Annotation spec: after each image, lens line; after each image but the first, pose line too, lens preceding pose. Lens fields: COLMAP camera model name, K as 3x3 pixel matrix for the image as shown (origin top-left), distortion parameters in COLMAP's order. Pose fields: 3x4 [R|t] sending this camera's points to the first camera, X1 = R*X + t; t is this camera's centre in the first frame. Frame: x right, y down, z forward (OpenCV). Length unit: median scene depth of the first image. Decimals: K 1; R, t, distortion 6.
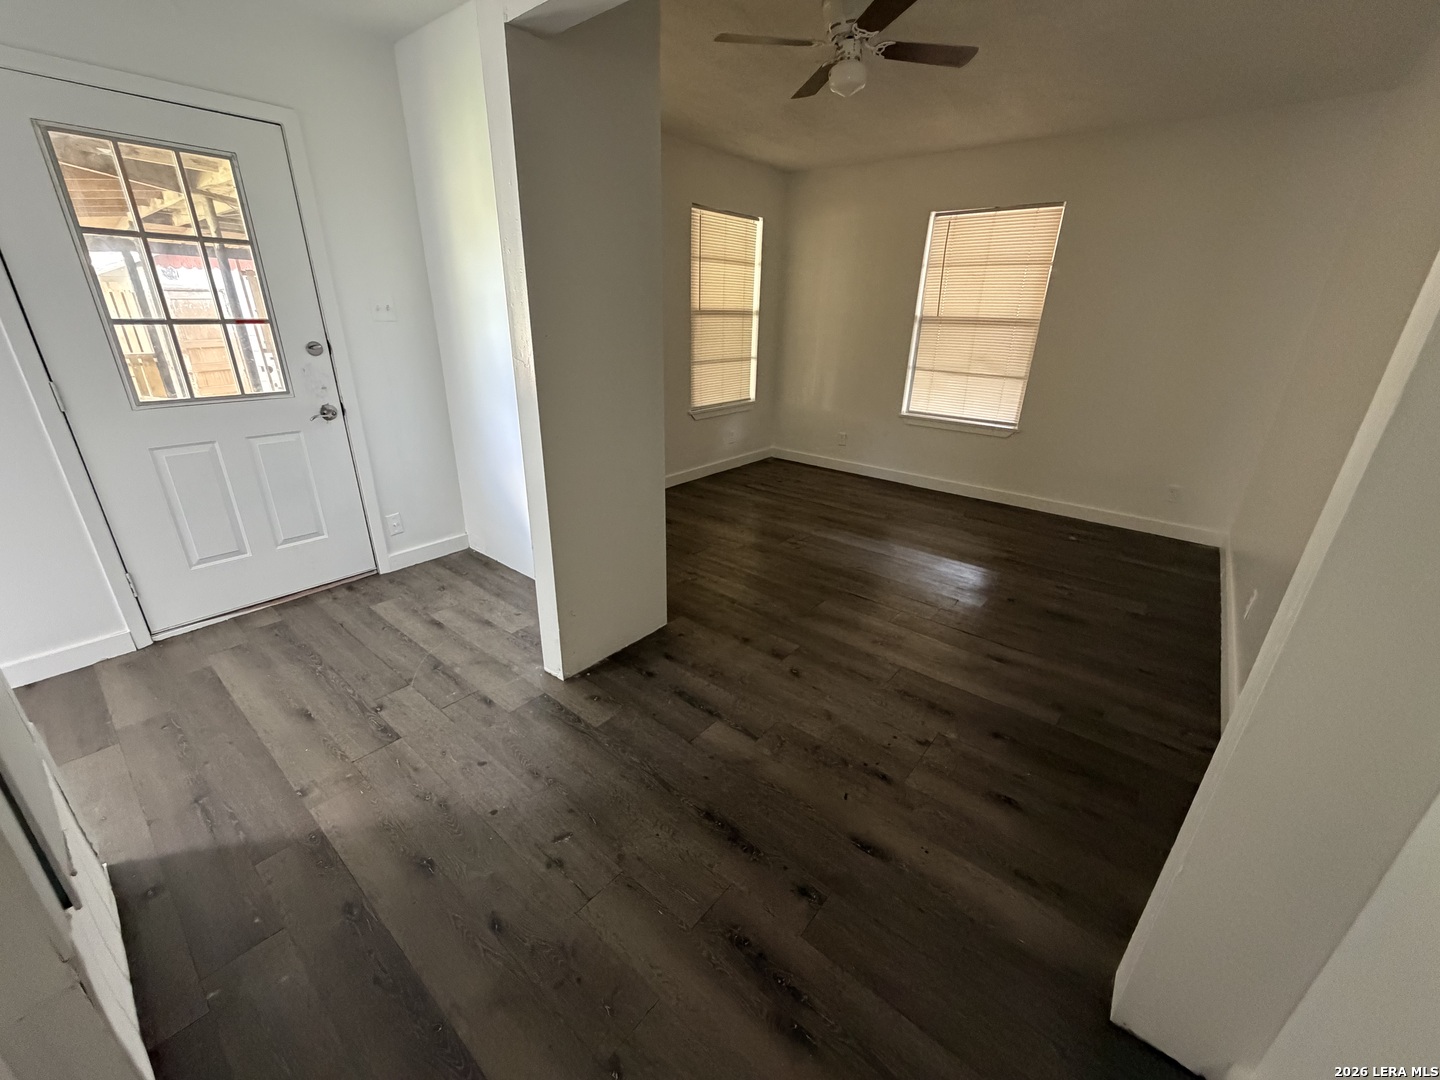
lens RADIAL K [[575.3, 0, 717.1], [0, 575.3, 549.1], [0, 0, 1]] dist [0.003919, -0.000358]
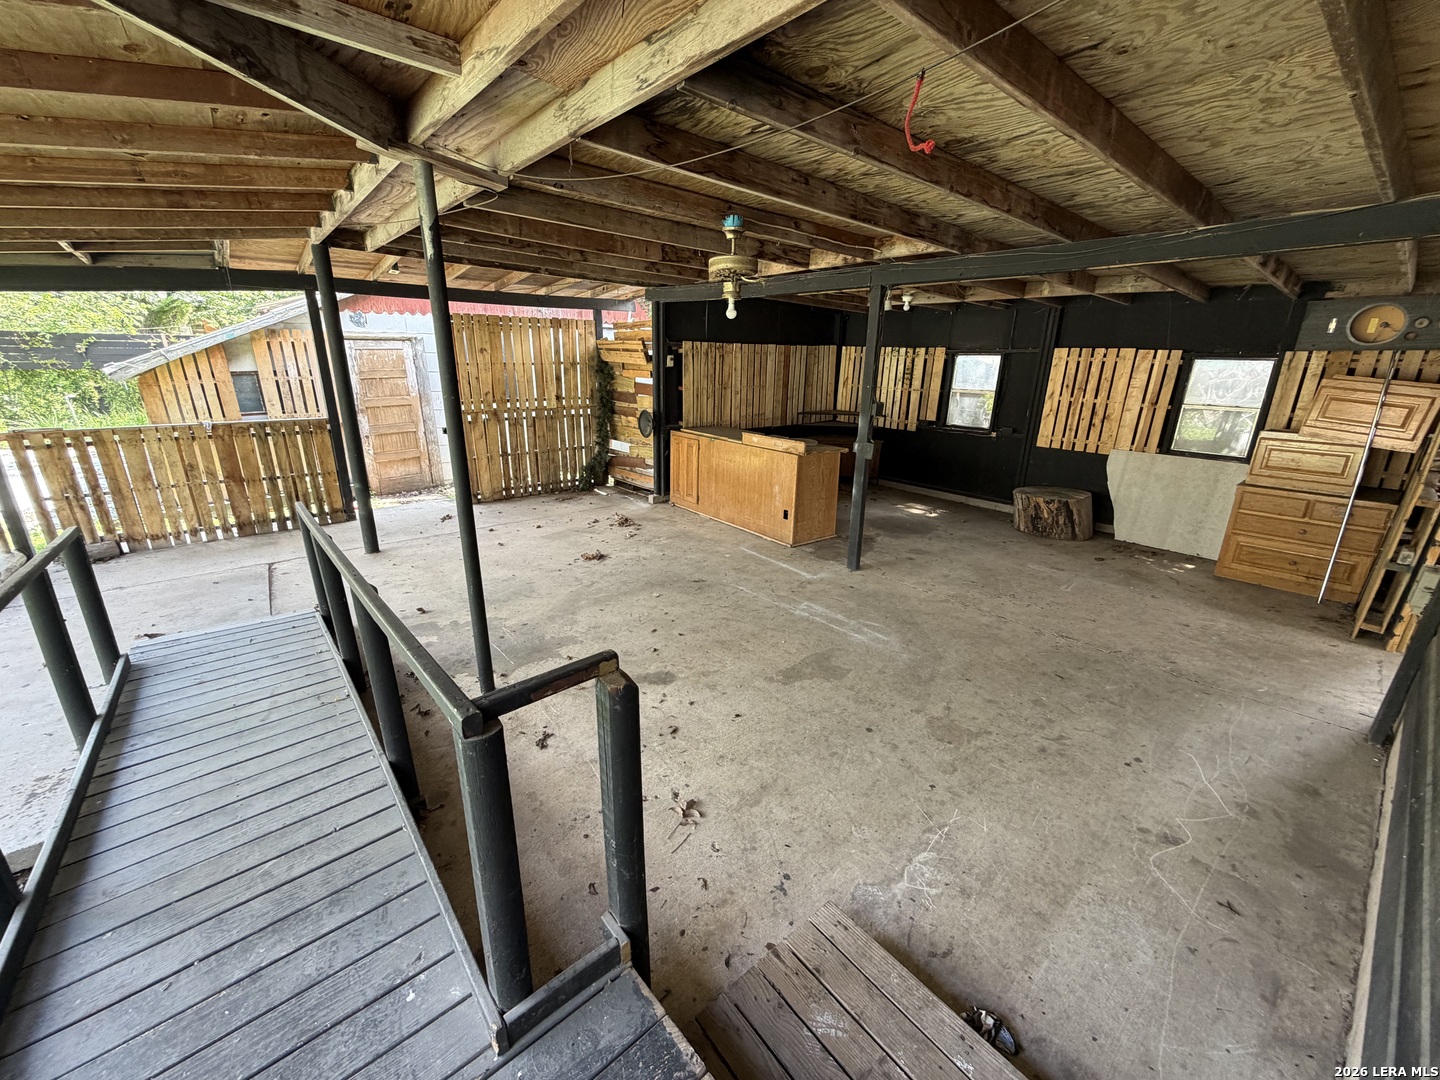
lens RADIAL K [[575.3, 0, 720.5], [0, 575.3, 535.5], [0, 0, 1]] dist [0.003919, -0.000358]
pose [[0.983645, 0.045381, -0.174309, -0.323814], [-0.059422, 0.995321, -0.076196, -0.160339], [0.170035, 0.085308, 0.981739, 0.353937]]
